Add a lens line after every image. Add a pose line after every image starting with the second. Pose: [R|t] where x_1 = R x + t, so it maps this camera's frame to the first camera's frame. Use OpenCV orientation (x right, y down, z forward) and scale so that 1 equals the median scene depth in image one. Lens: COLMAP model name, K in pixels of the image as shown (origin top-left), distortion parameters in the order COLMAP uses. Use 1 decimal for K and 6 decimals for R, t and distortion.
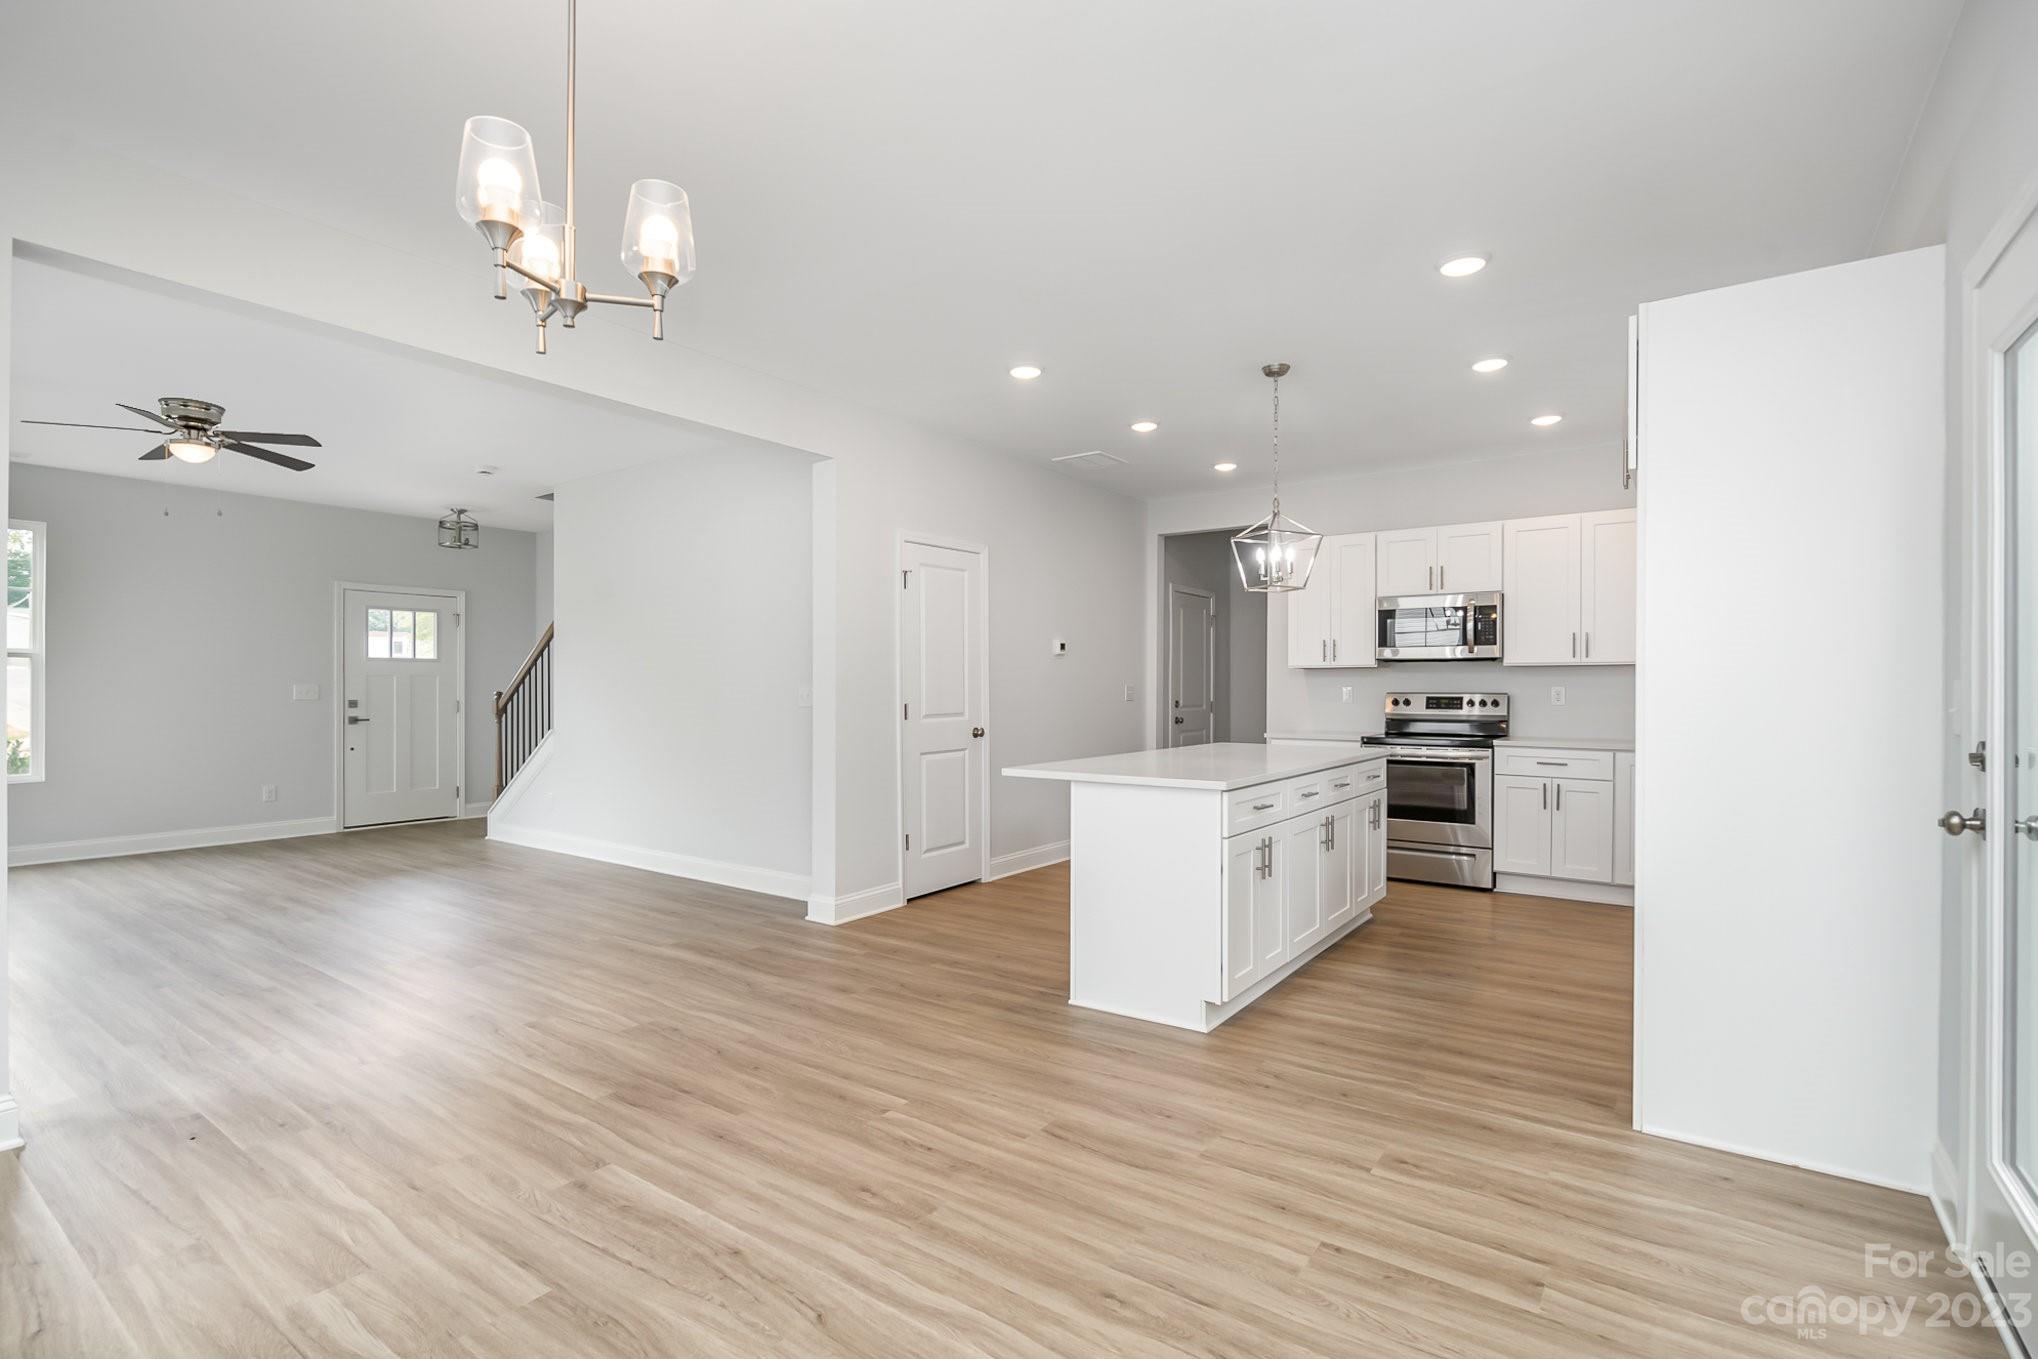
lens RADIAL K [[943.7, 0, 999.4], [0, 943.7, 689.3], [0, 0, 1]] dist [-0.001163, 0.000603]
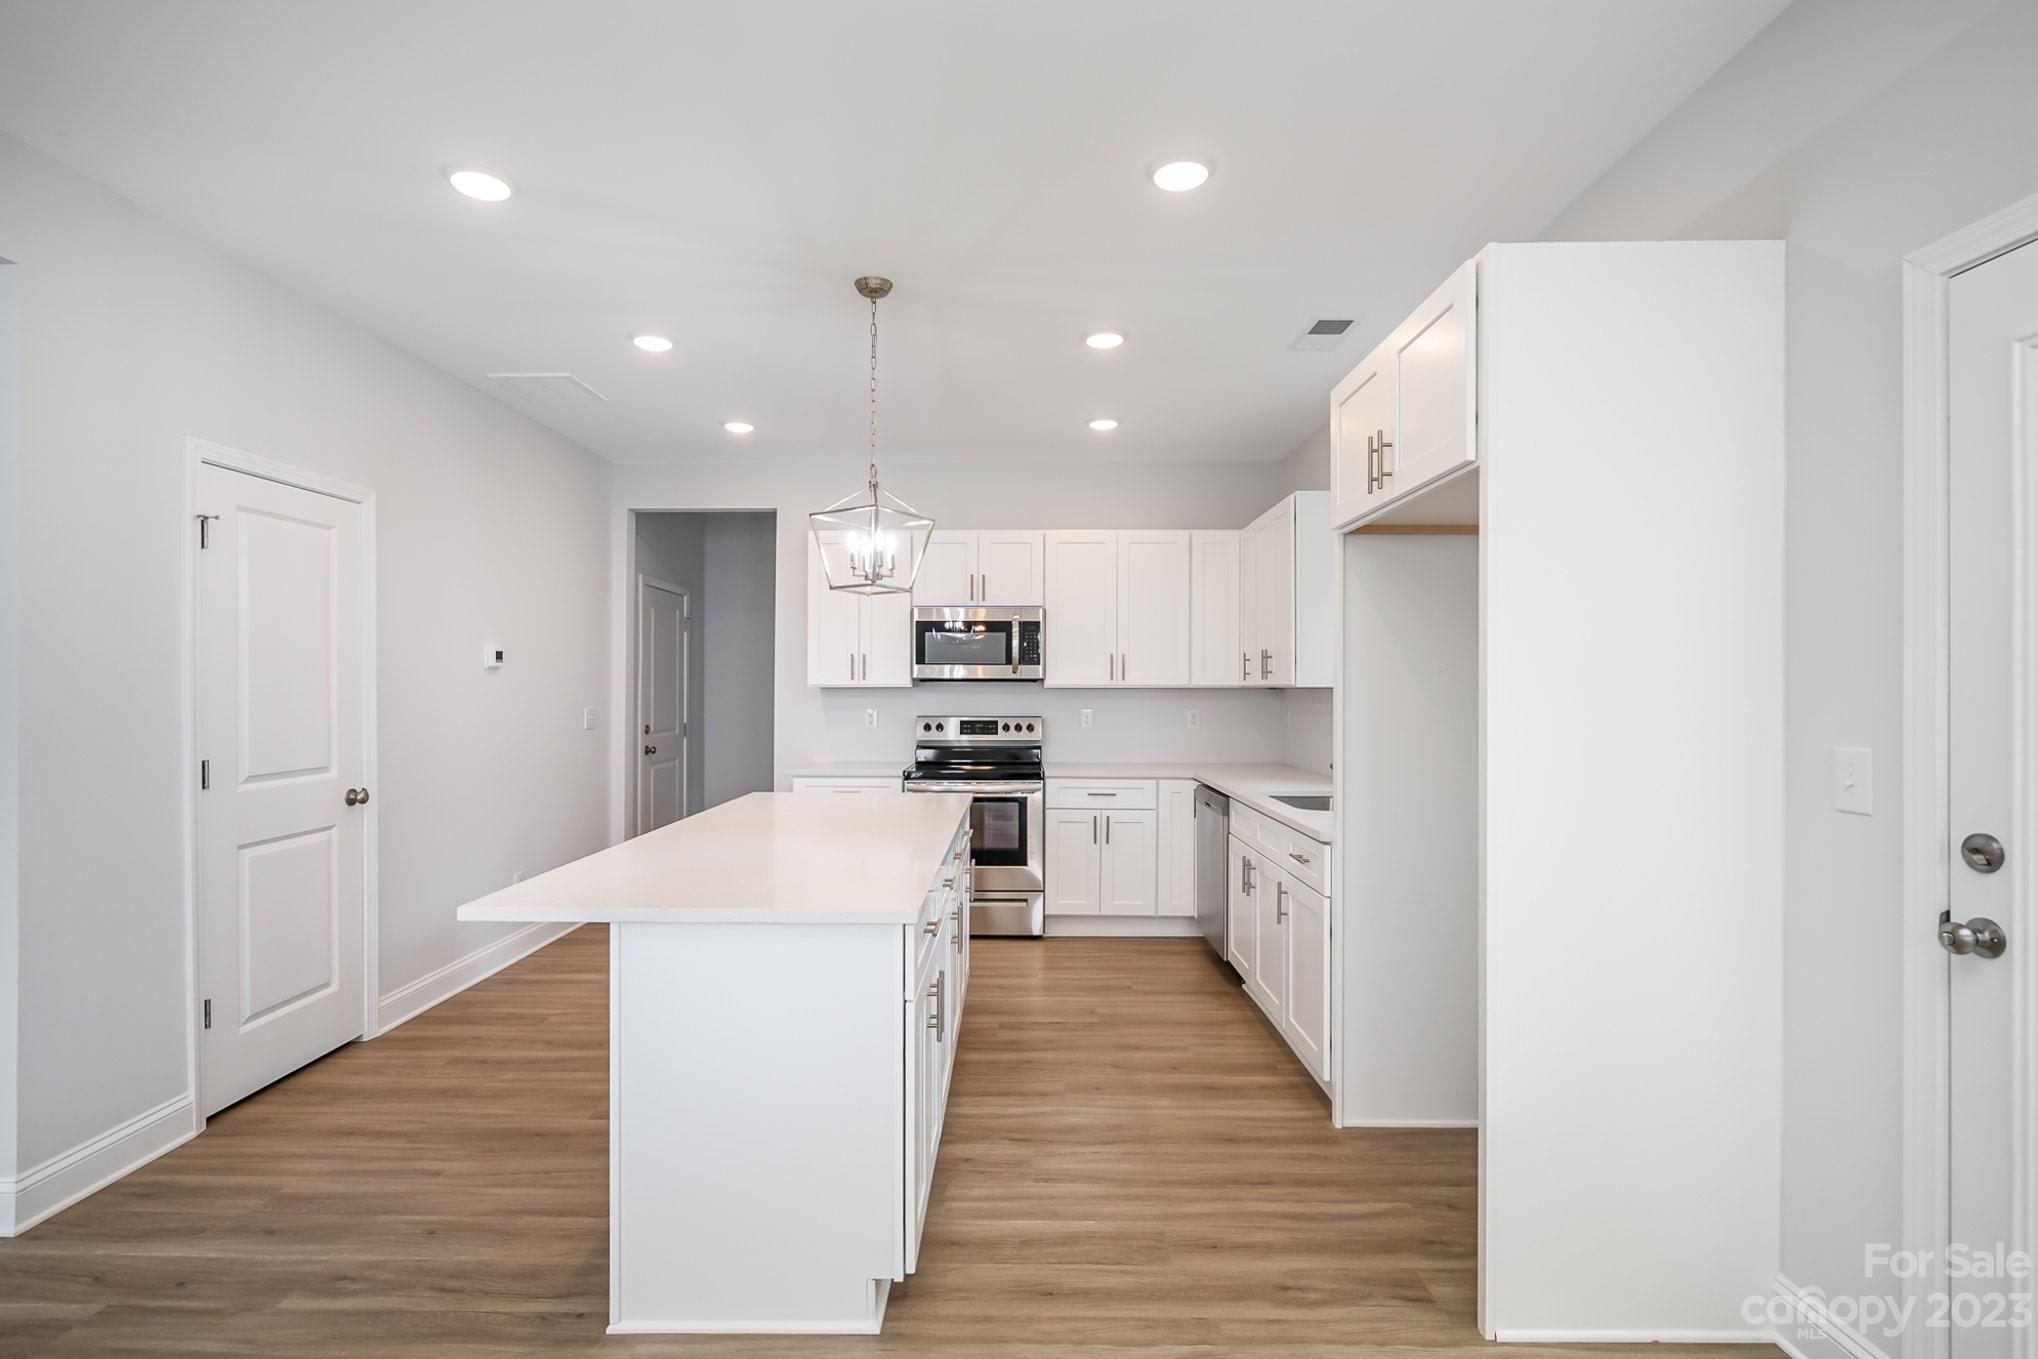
lens RADIAL K [[946.8, 0, 991.9], [0, 946.8, 684.4], [0, 0, 1]] dist [-0.002307, 0.000187]
pose [[0.821071, 0.002440, 0.570821, -0.038509], [0.001858, 0.999974, -0.006948, -0.023877], [-0.570823, 0.006765, 0.821045, 0.297484]]
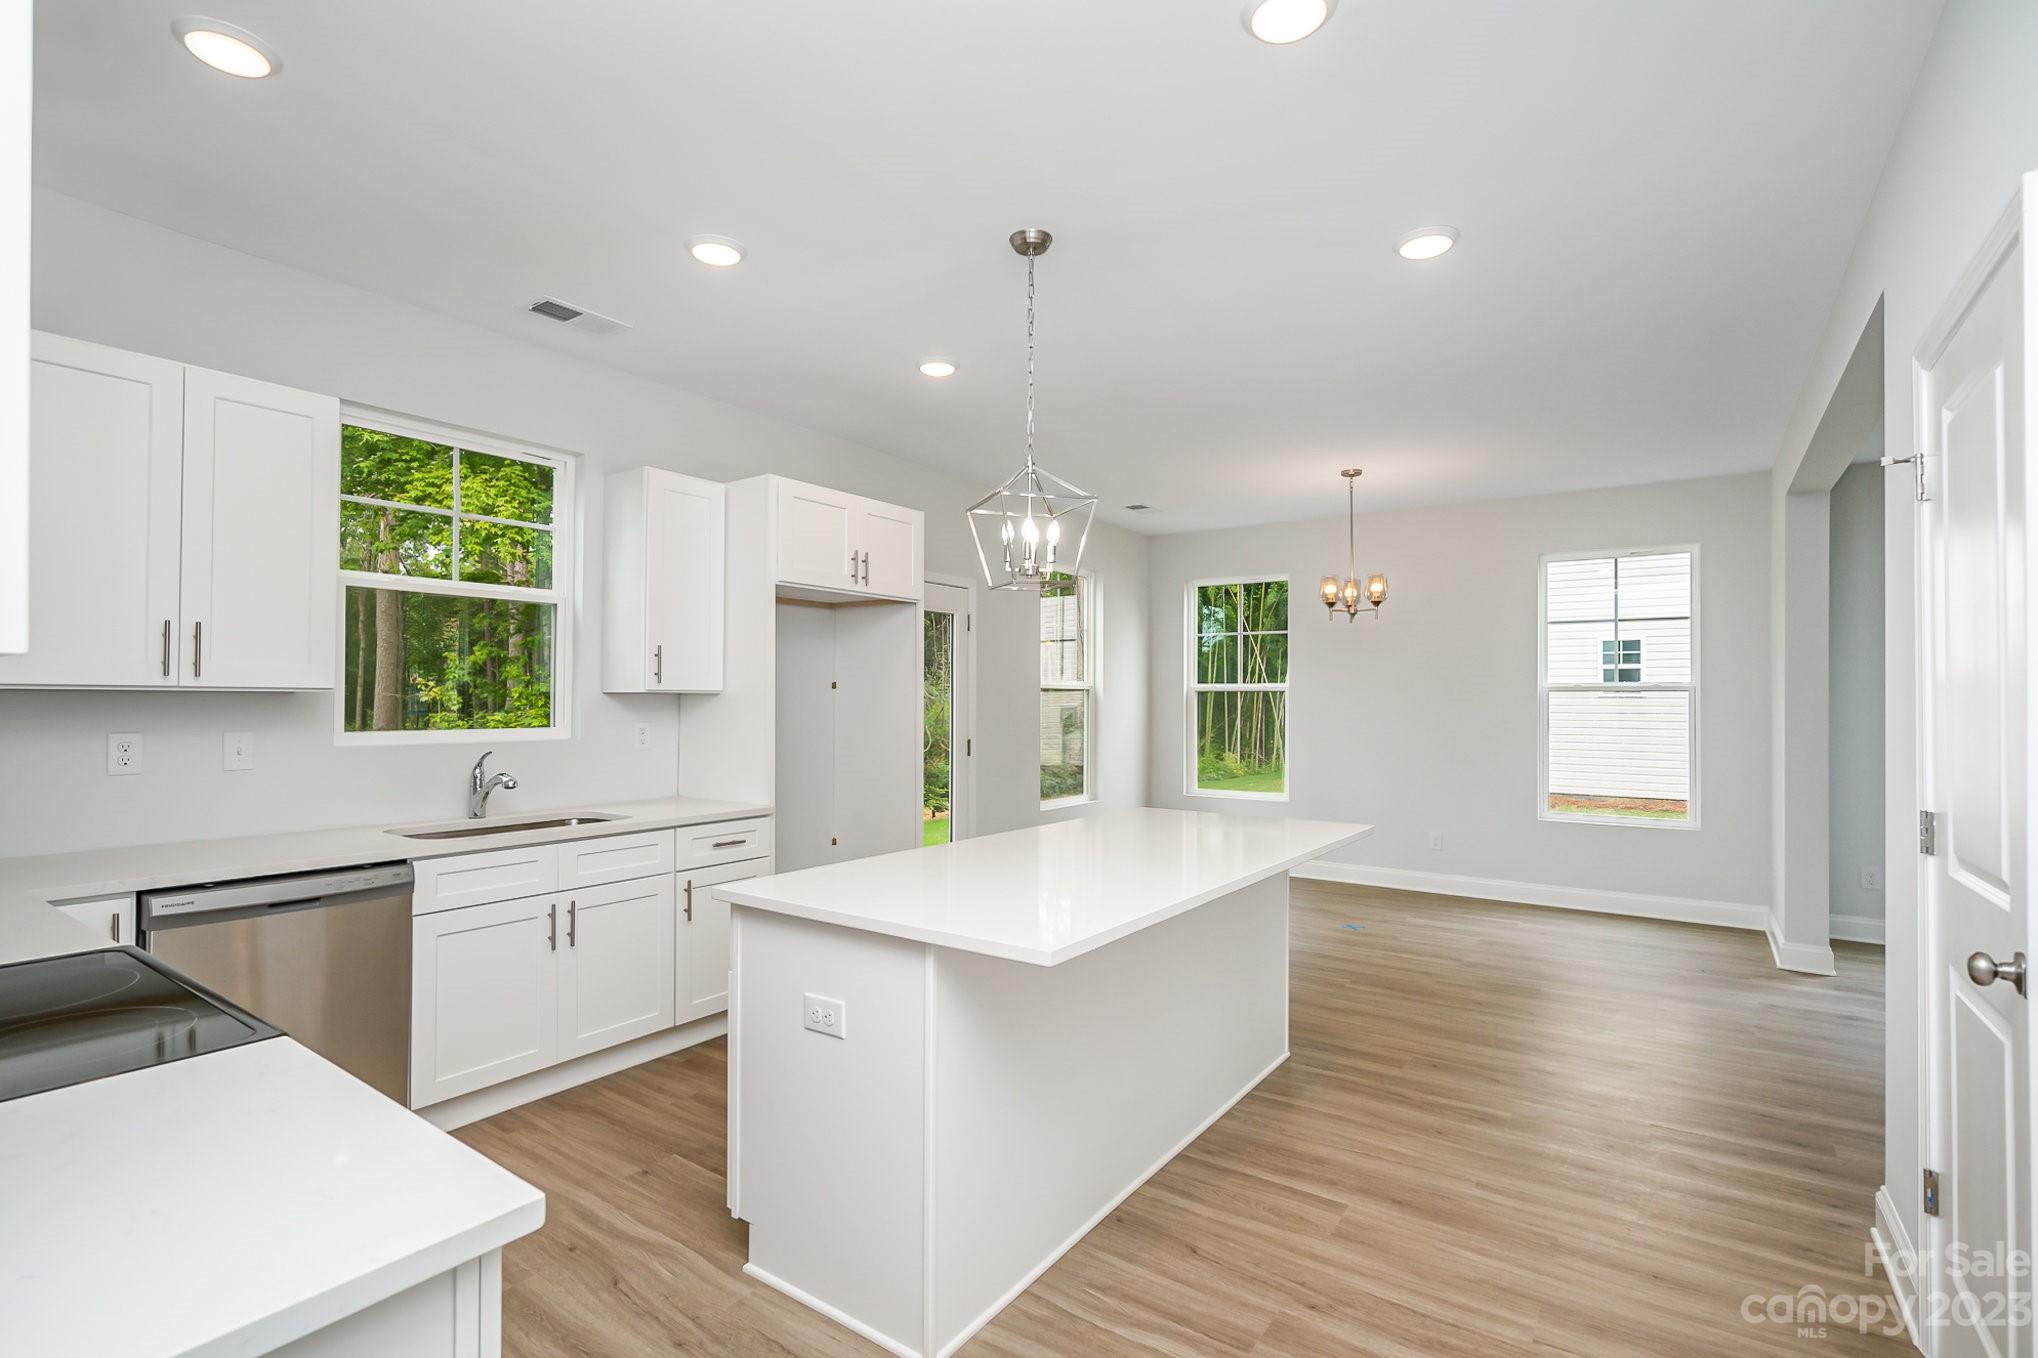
lens RADIAL K [[952.0, 0, 1001.4], [0, 952.0, 695.8], [0, 0, 1]] dist [-0.001926, 0.000362]
pose [[-0.999919, -0.005632, -0.011453, 0.267819], [-0.005600, 0.999980, -0.002850, -0.025726], [0.011469, -0.002786, -0.999930, 1.378264]]
